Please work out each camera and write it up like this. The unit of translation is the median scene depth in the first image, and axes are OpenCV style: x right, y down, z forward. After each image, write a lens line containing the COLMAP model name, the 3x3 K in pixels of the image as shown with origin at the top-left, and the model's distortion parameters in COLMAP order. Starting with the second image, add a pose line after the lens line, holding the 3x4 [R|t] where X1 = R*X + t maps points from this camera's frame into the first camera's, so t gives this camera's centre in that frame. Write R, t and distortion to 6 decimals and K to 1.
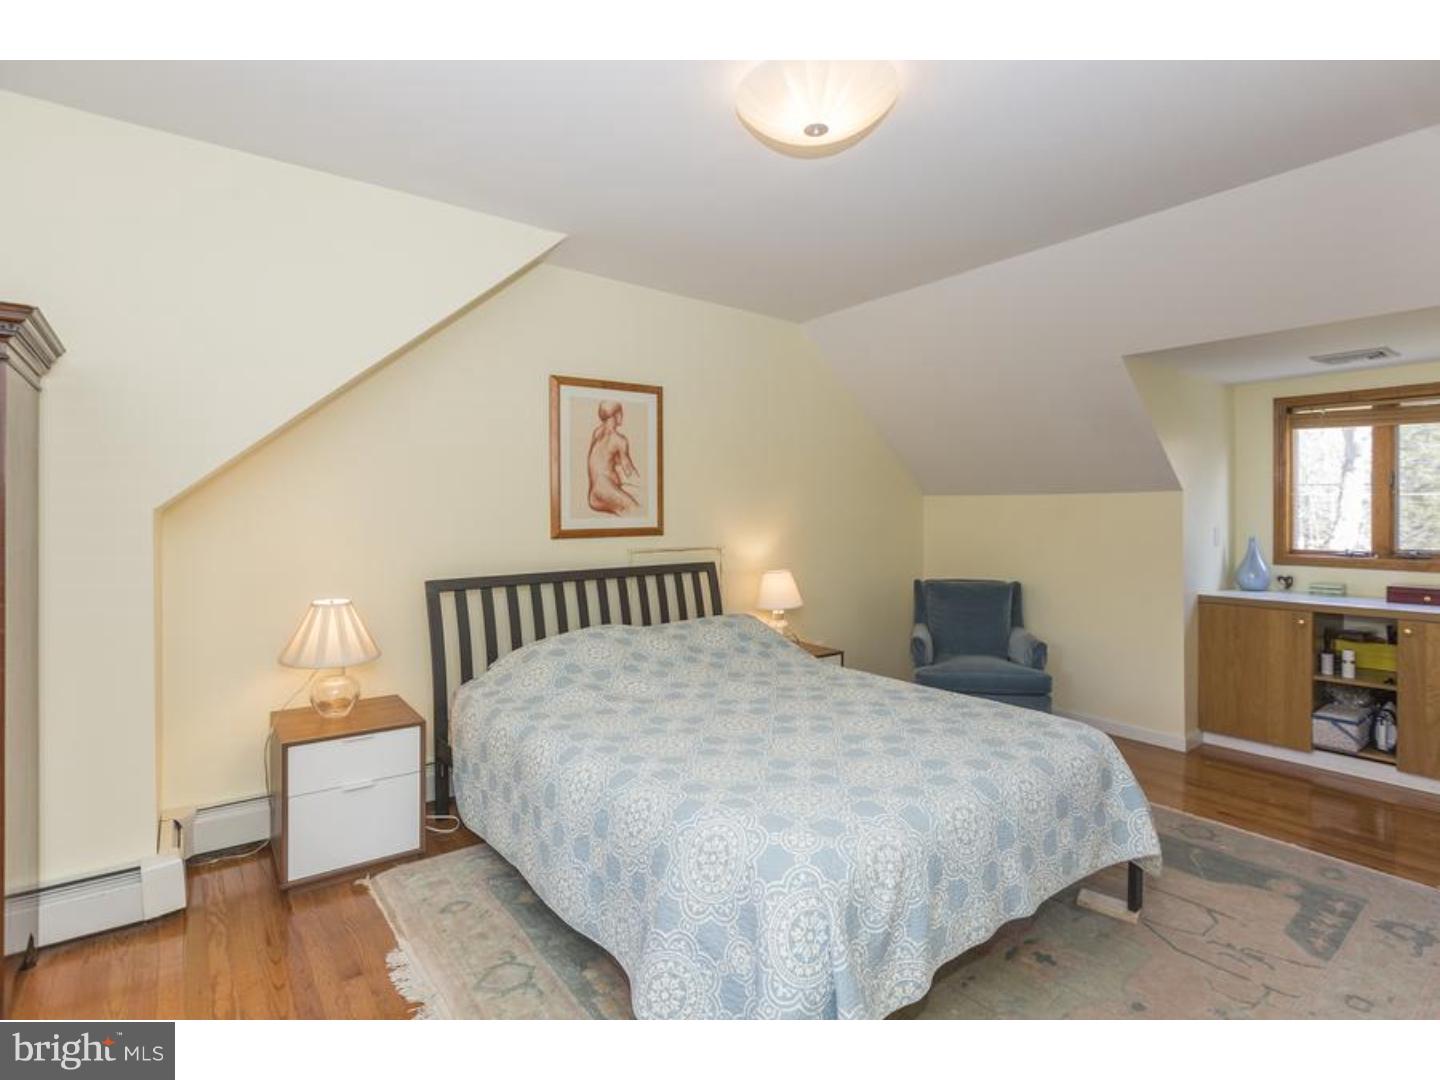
lens RADIAL K [[716.2, 0, 718.6], [0, 716.2, 524.6], [0, 0, 1]] dist [0.001496, 0.000039]
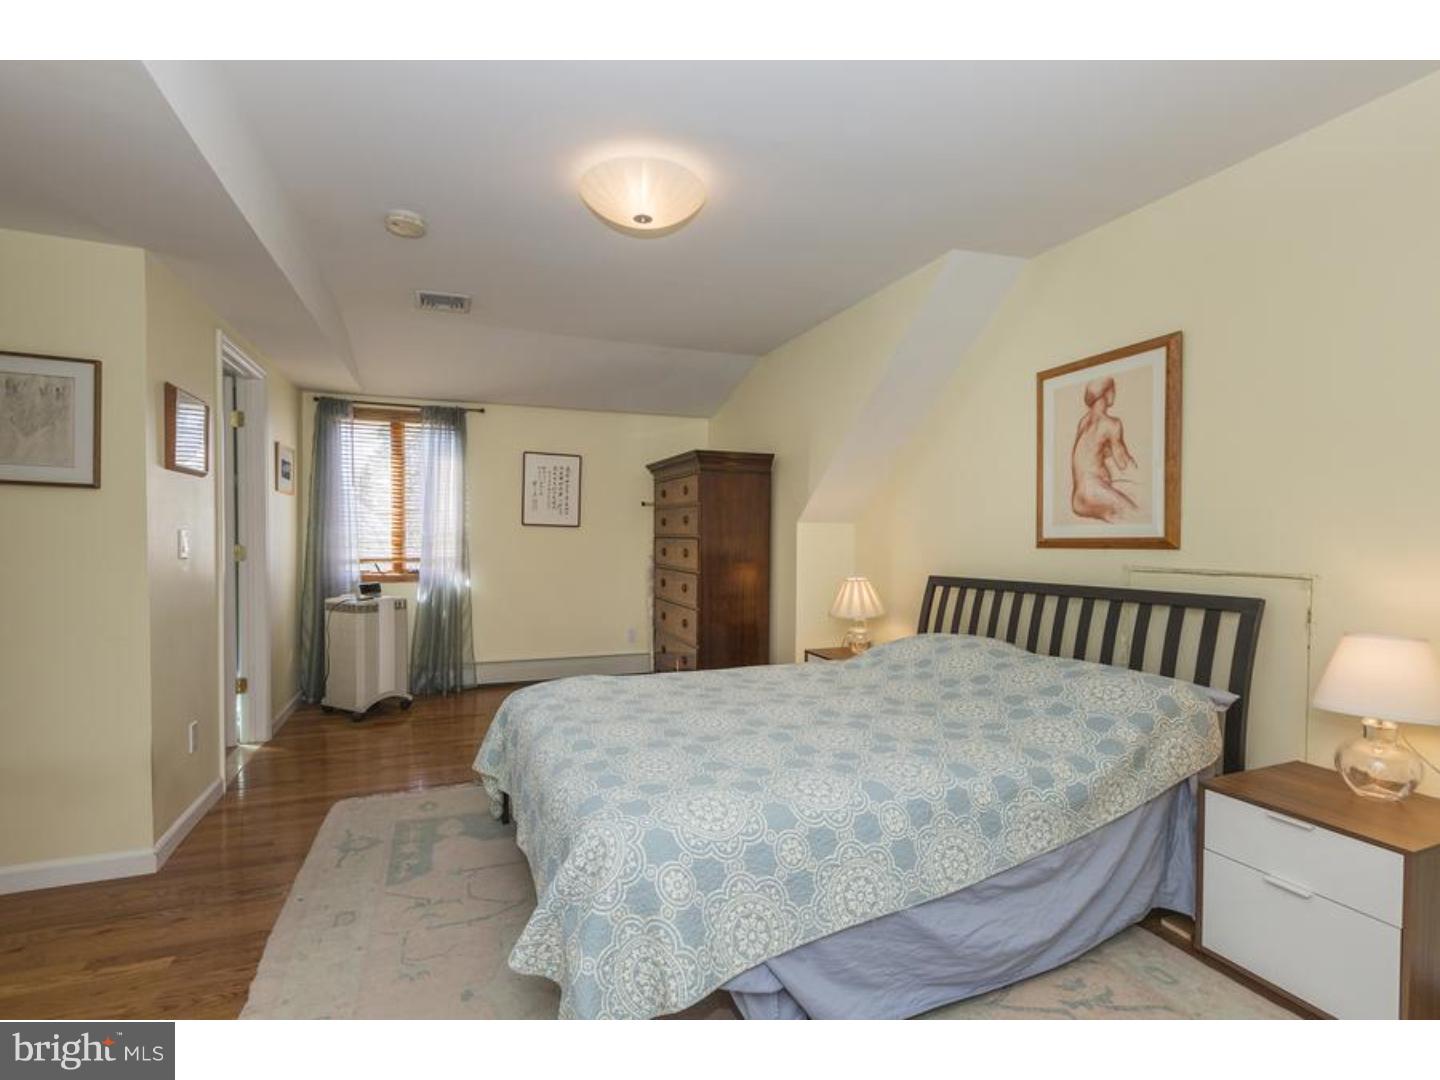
lens RADIAL K [[644.5, 0, 718.2], [0, 644.5, 542.5], [0, 0, 1]] dist [0.000306, -0.000017]
pose [[-0.262211, 0.018362, -0.964836, 0.663764], [-0.010619, 0.999704, 0.021912, -0.000478], [0.964952, 0.015991, -0.261938, 0.780370]]
